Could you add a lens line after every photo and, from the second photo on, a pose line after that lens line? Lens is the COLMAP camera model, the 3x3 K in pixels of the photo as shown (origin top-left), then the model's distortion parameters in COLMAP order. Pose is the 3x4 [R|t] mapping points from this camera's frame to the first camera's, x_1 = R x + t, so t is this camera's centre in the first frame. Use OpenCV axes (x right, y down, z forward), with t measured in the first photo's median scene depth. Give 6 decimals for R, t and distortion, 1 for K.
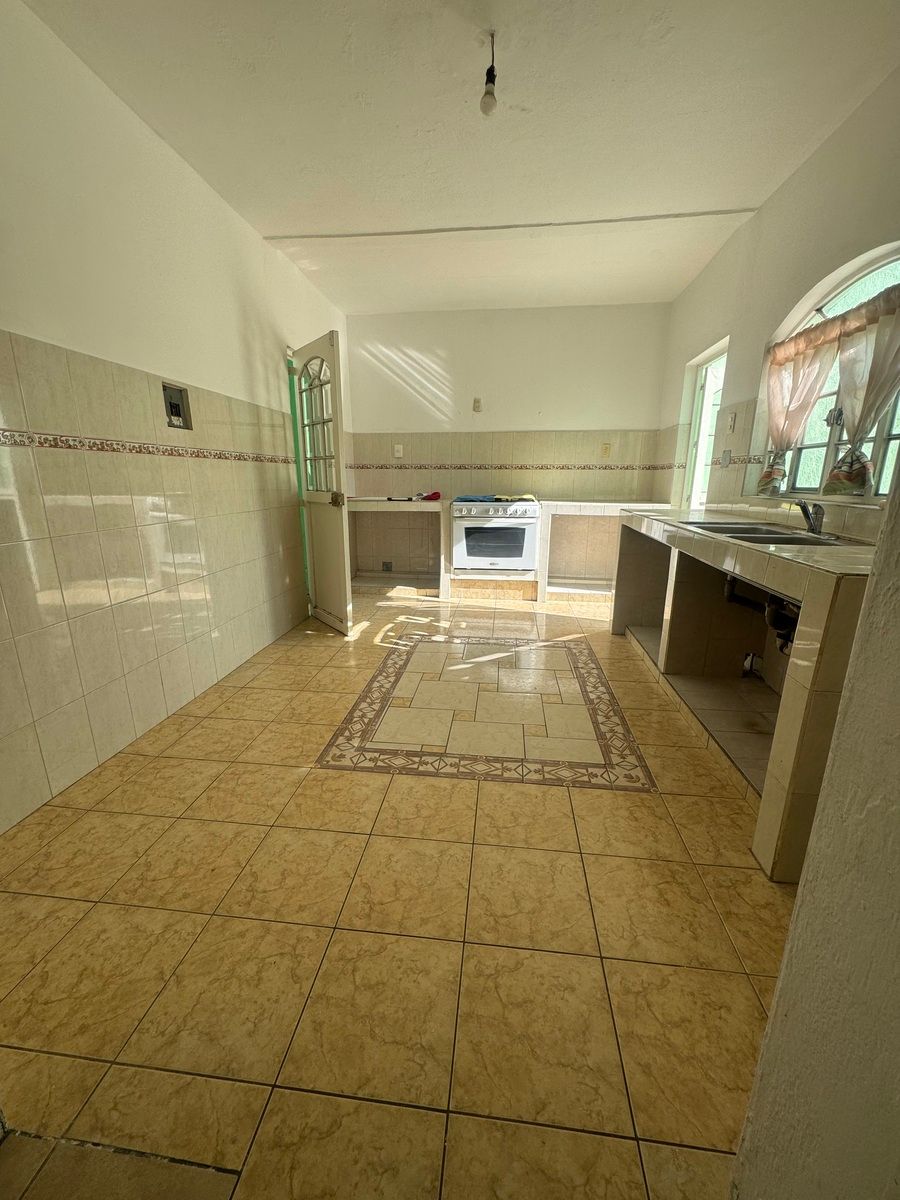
lens RADIAL K [[477.2, 0, 453.7], [0, 477.2, 600.1], [0, 0, 1]] dist [0.001435, -0.000024]
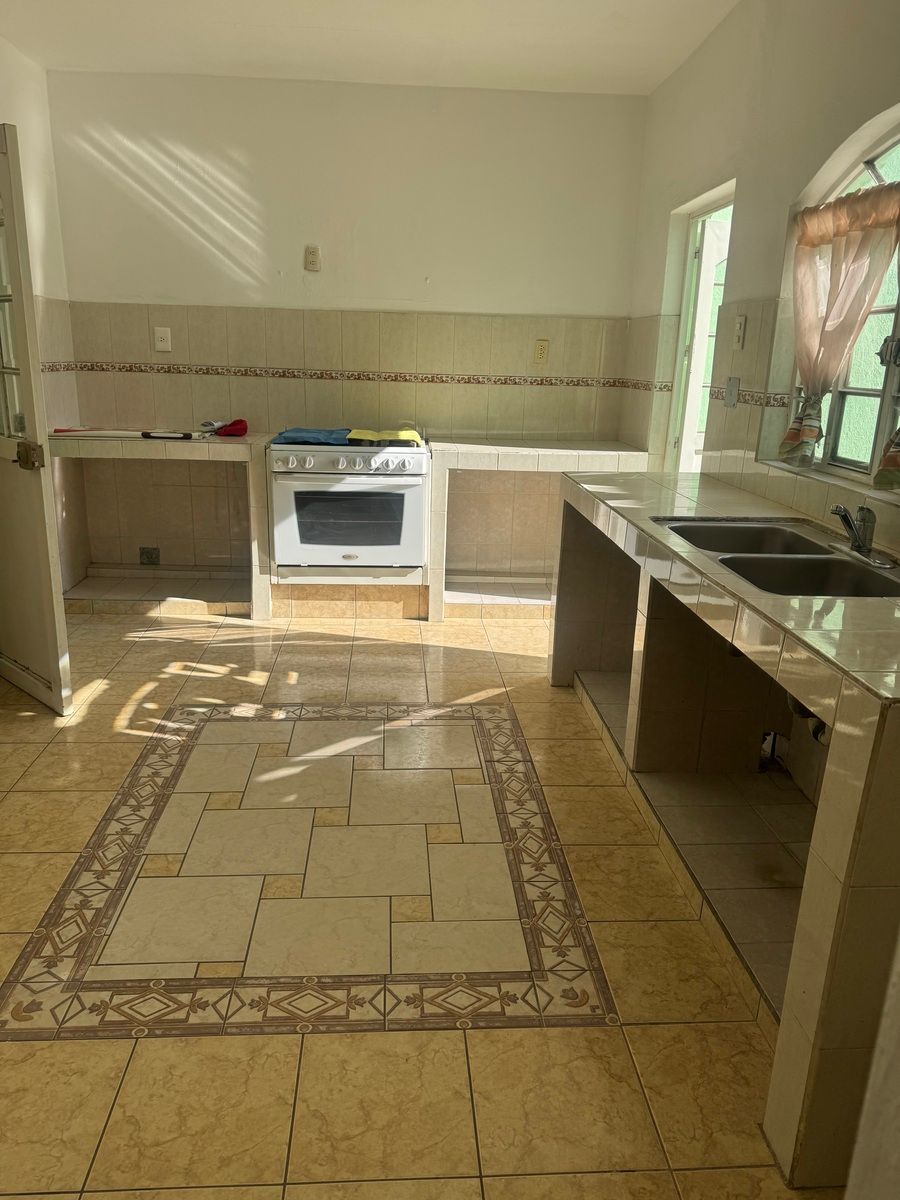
lens RADIAL K [[845.6, 0, 447.1], [0, 845.6, 597.9], [0, 0, 1]] dist [0.045340, -0.050005]
pose [[0.984078, -0.025833, 0.175847, 0.037713], [0.020673, 0.999302, 0.031114, -0.094630], [-0.176528, -0.026983, 0.983926, 0.024349]]
